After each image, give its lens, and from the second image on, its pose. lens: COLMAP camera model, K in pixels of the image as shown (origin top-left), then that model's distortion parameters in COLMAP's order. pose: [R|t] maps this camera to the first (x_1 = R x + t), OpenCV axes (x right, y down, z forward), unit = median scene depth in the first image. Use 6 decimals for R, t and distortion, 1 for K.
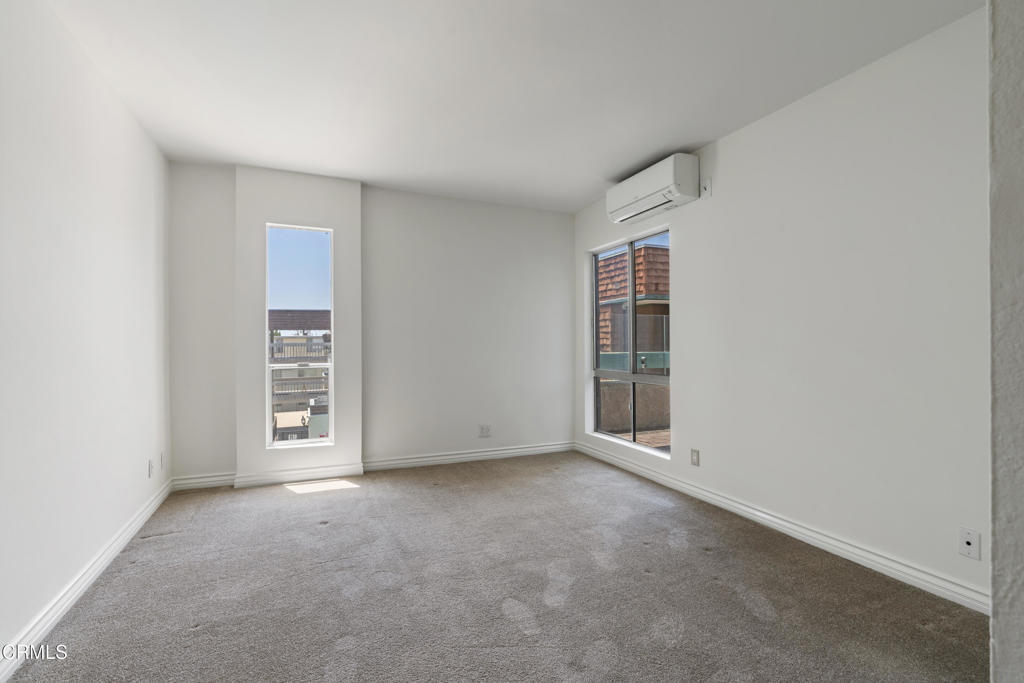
lens RADIAL K [[461.6, 0, 512.0], [0, 461.6, 341.5], [0, 0, 1]] dist [0.000830, 0.000329]
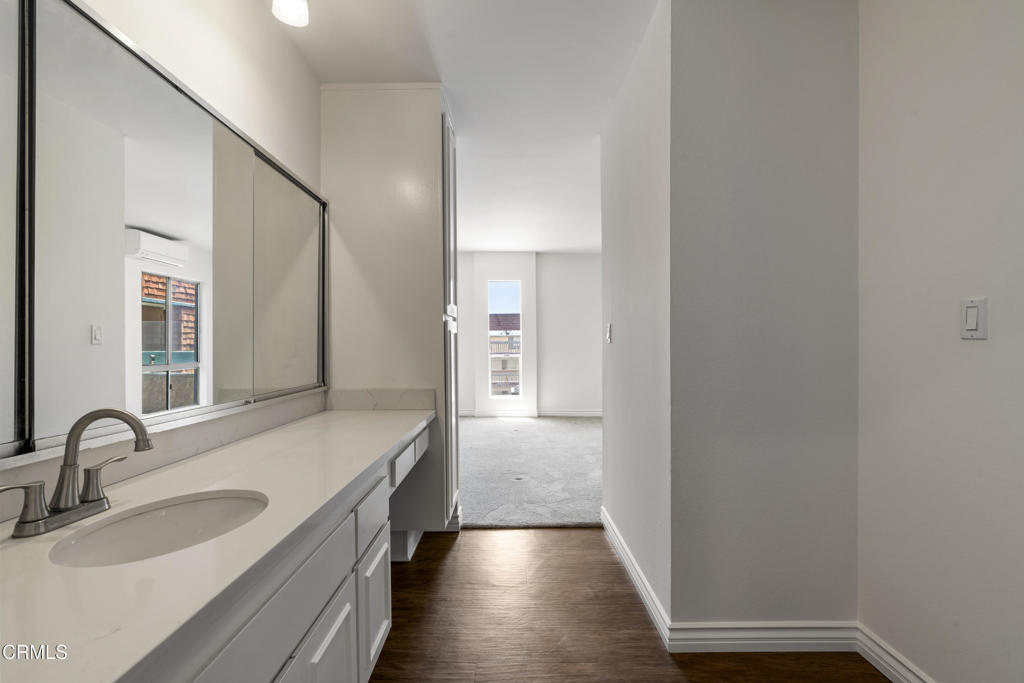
lens RADIAL K [[461.6, 0, 512.0], [0, 461.6, 341.5], [0, 0, 1]] dist [0.000830, 0.000329]
pose [[0.916700, -0.000529, -0.399576, 0.312035], [0.002479, 0.999987, 0.004362, -0.012032], [0.399569, -0.004989, 0.916690, -0.697475]]
